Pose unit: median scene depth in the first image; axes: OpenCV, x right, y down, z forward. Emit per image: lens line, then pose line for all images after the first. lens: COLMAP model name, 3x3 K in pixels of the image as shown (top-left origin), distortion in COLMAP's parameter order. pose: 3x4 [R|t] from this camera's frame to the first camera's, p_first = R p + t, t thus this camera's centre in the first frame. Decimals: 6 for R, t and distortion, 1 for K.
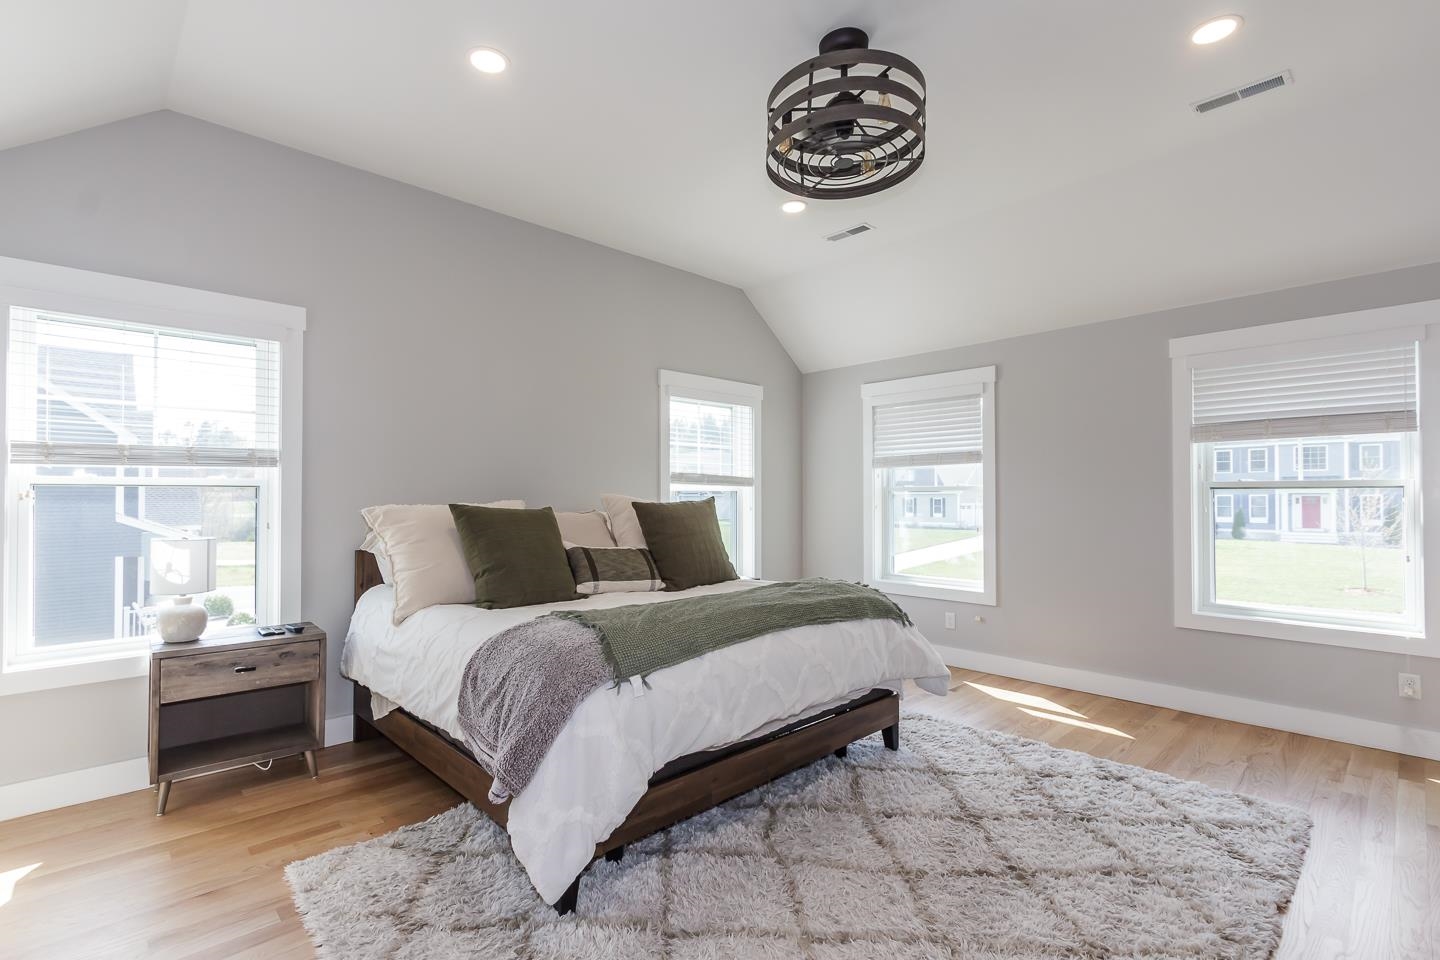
lens RADIAL K [[659.0, 0, 715.7], [0, 659.0, 490.9], [0, 0, 1]] dist [0.005898, -0.001827]
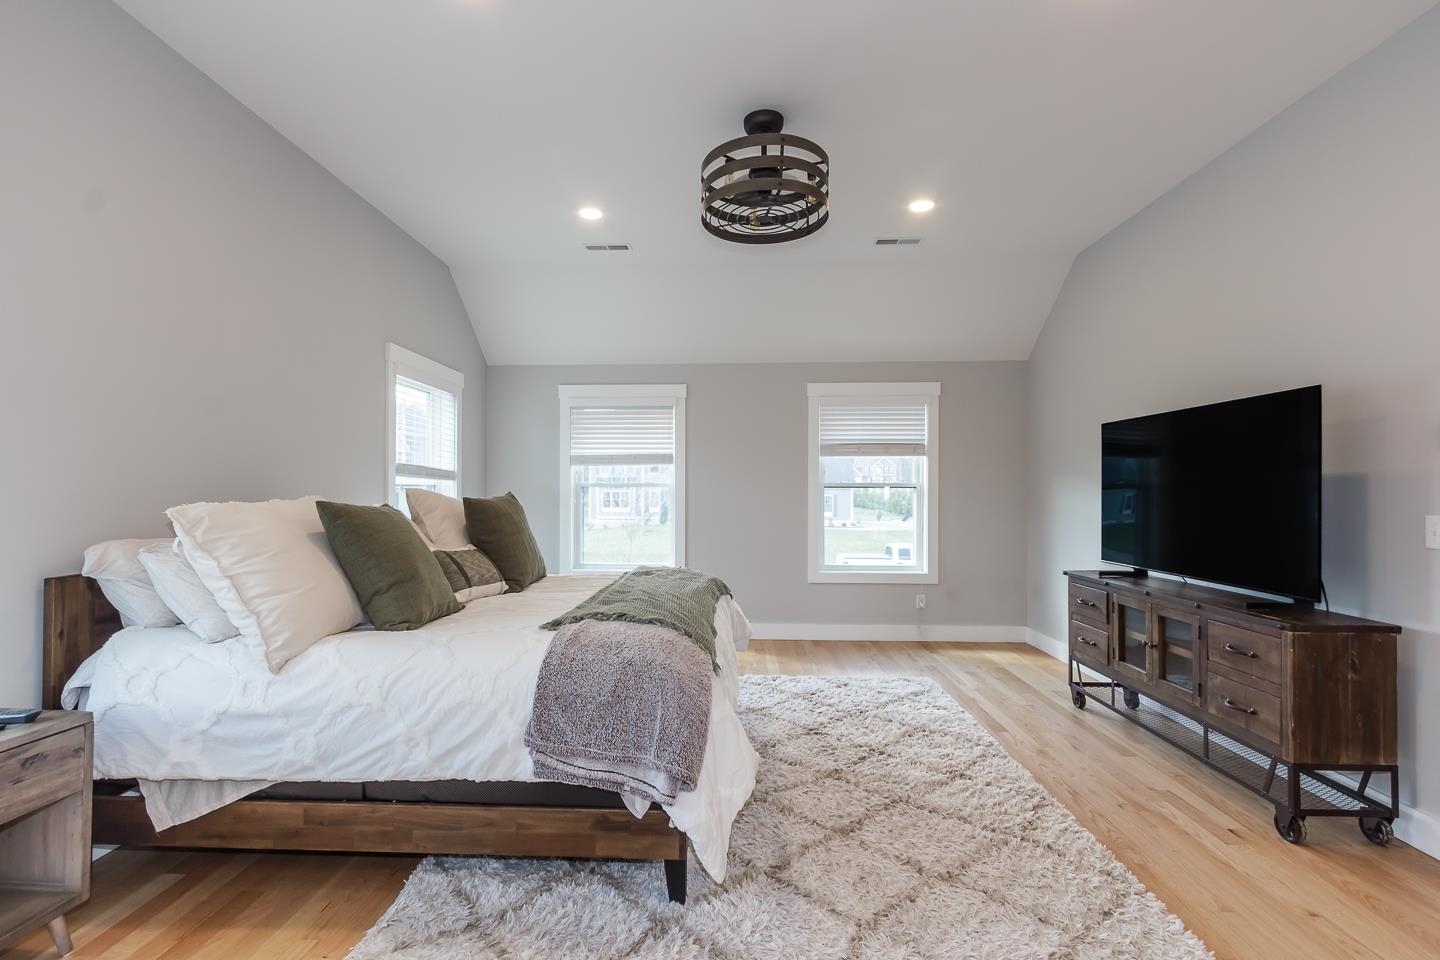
lens RADIAL K [[659.0, 0, 694.8], [0, 659.0, 490.9], [0, 0, 1]] dist [0.005898, -0.001827]
pose [[0.722306, 0.003833, 0.691563, -0.584221], [-0.008986, 0.999952, 0.003844, 0.002045], [-0.691515, -0.008991, 0.722306, 0.162238]]
